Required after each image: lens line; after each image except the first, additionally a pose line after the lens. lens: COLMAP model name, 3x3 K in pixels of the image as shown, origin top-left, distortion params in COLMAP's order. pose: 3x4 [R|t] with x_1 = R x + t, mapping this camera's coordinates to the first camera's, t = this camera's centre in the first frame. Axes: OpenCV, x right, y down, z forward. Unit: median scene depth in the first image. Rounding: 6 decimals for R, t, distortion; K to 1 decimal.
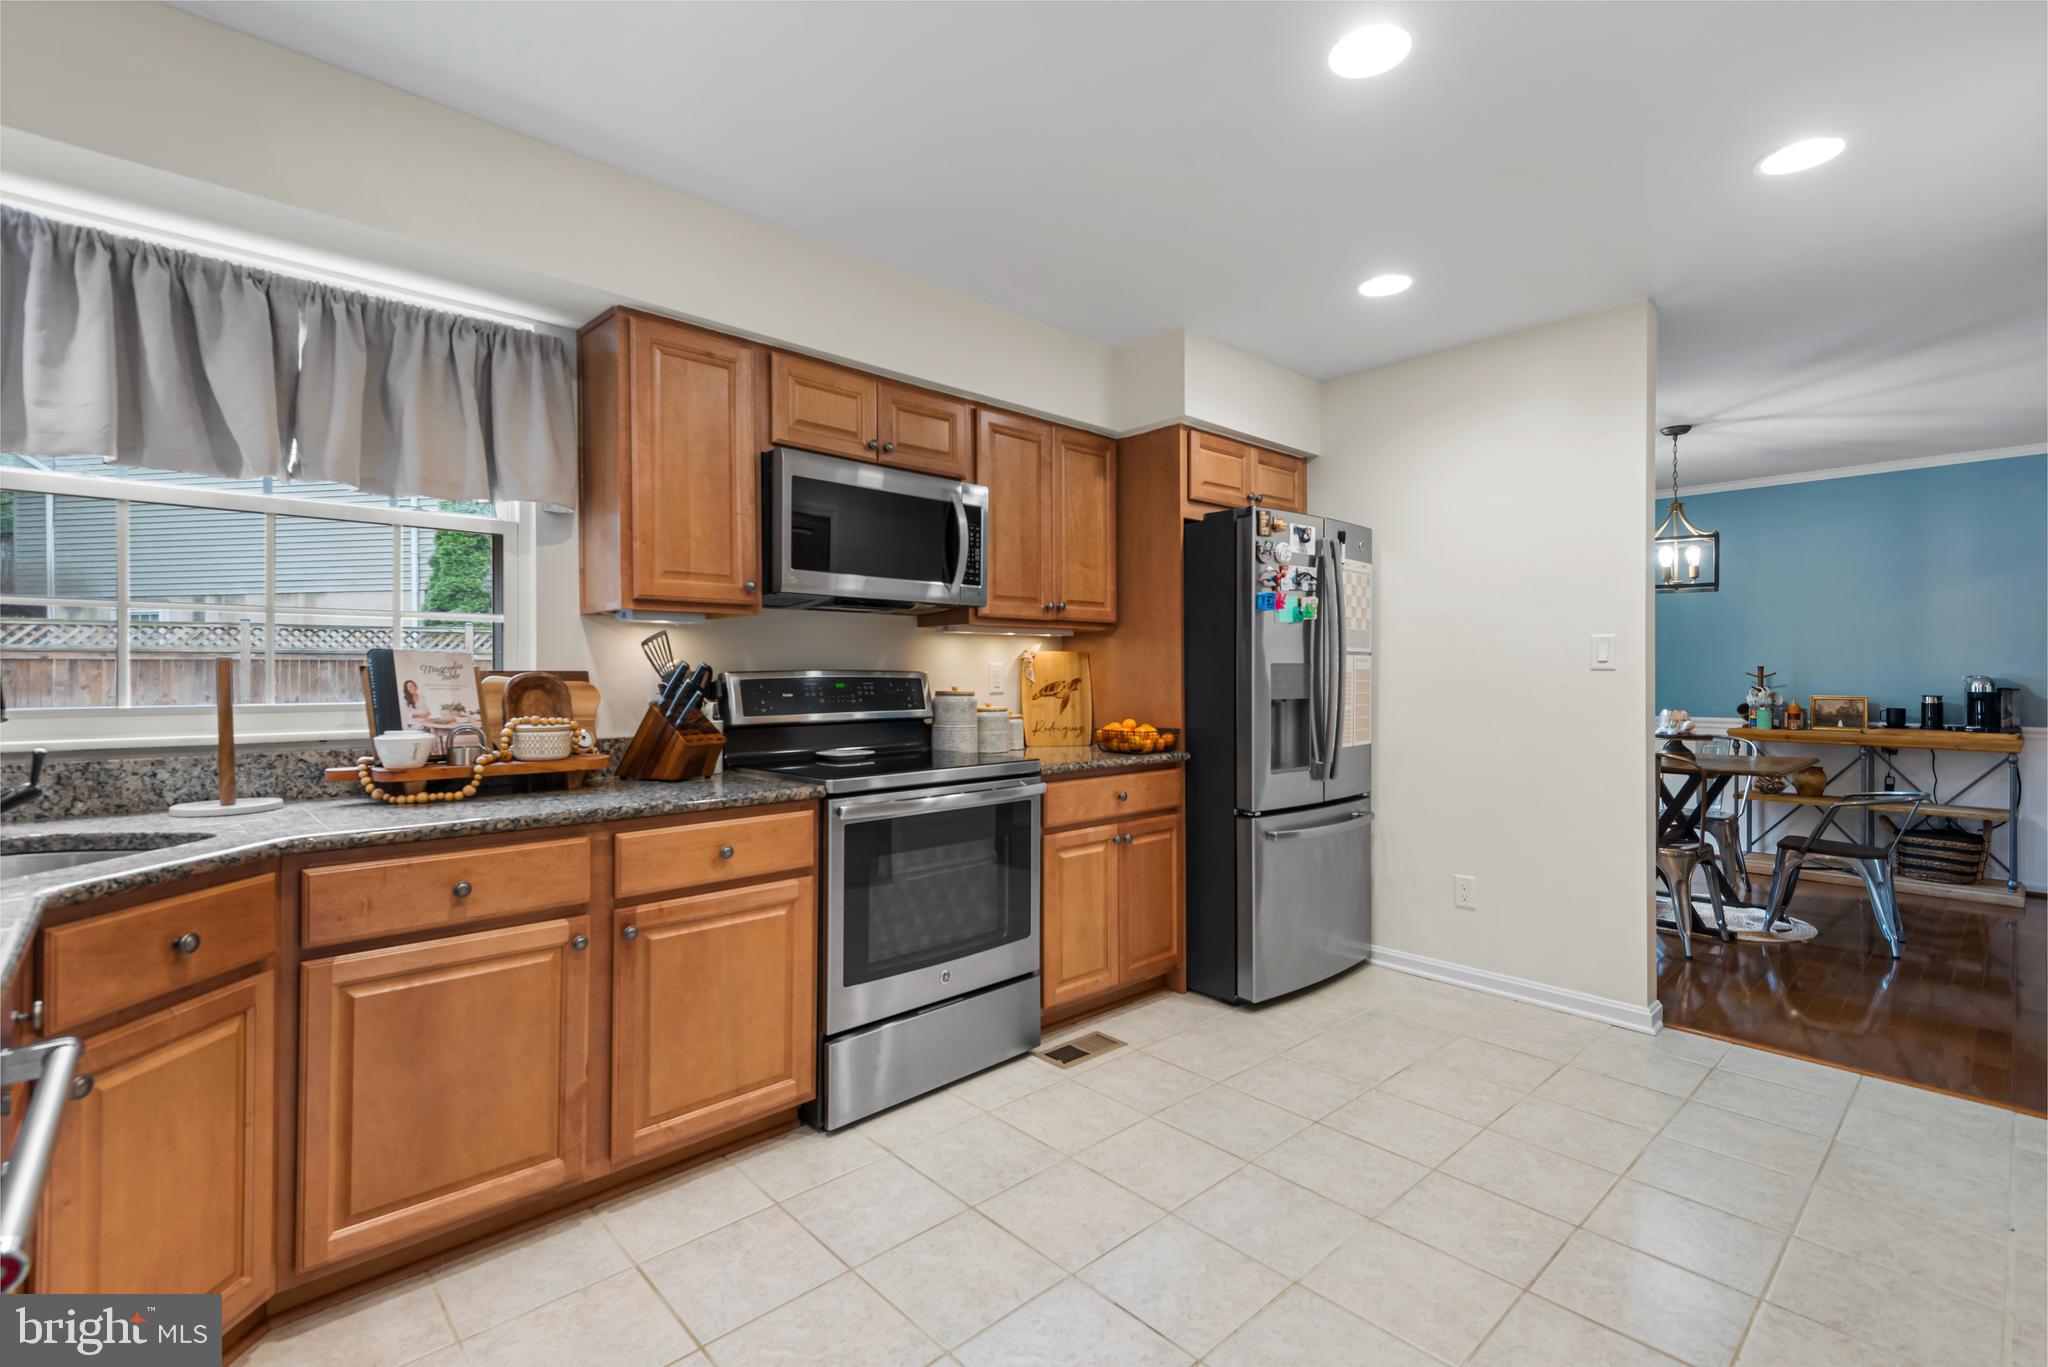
lens RADIAL K [[921.9, 0, 1009.4], [0, 921.9, 675.5], [0, 0, 1]] dist [0.018365, -0.005385]
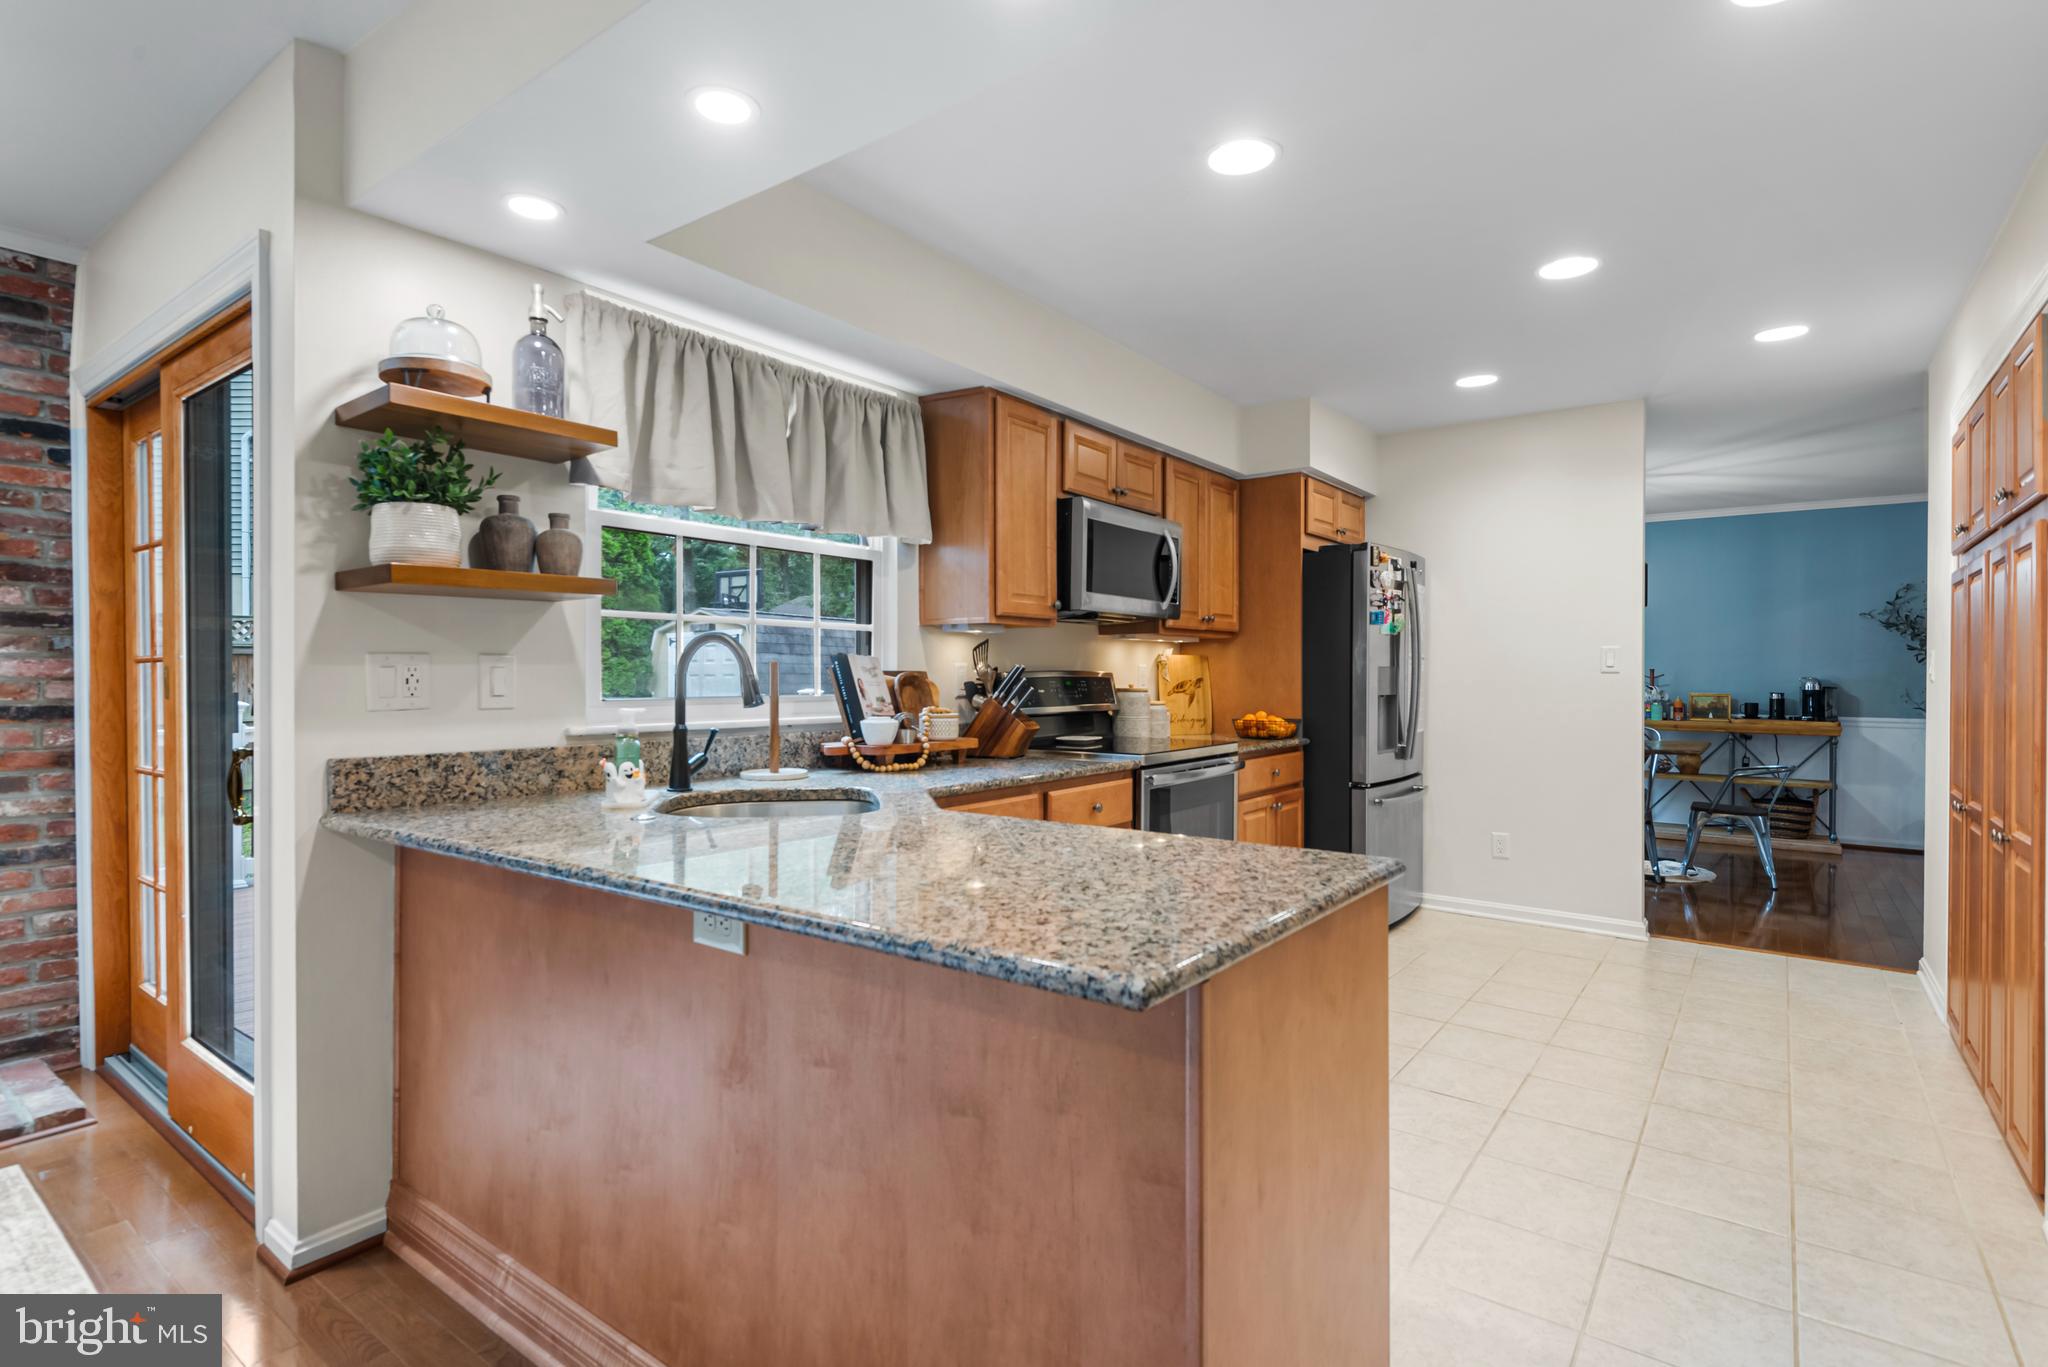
lens RADIAL K [[997.5, 0, 1012.5], [0, 997.5, 673.0], [0, 0, 1]] dist [0.018485, -0.007977]
pose [[0.984085, 0.003532, 0.177665, -0.453098], [-0.003328, 0.999993, -0.001447, -0.000424], [-0.177669, 0.000832, 0.984090, -0.261811]]
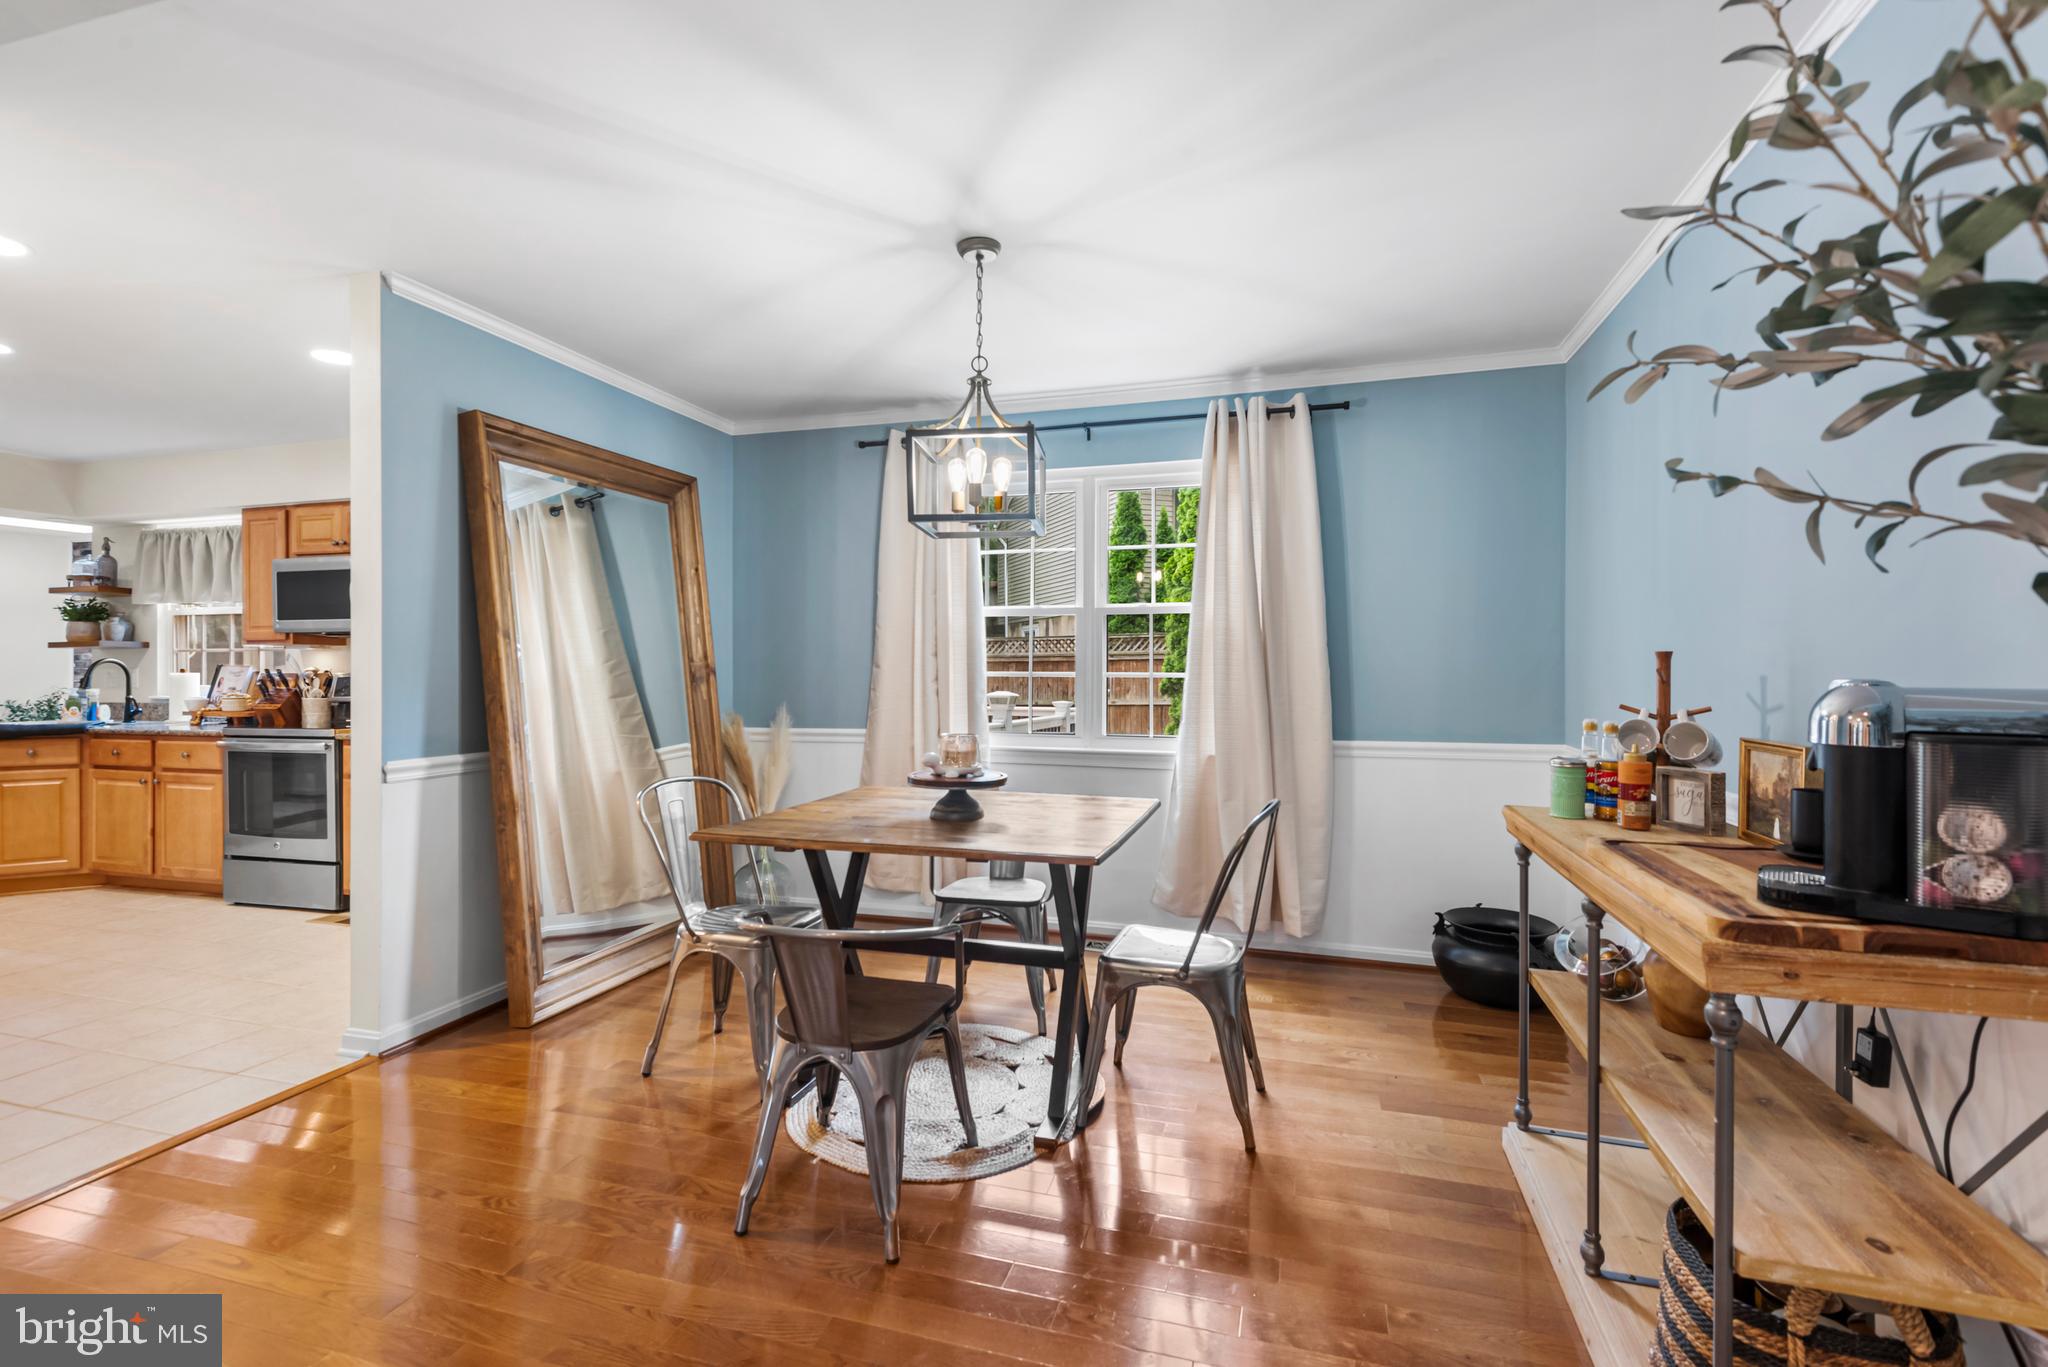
lens RADIAL K [[921.9, 0, 1014.1], [0, 921.9, 673.3], [0, 0, 1]] dist [0.018365, -0.005385]
pose [[0.506013, 0.007370, -0.862494, 1.735301], [0.002576, 0.999946, 0.010056, -0.016333], [0.862522, -0.007310, 0.505967, 1.046319]]
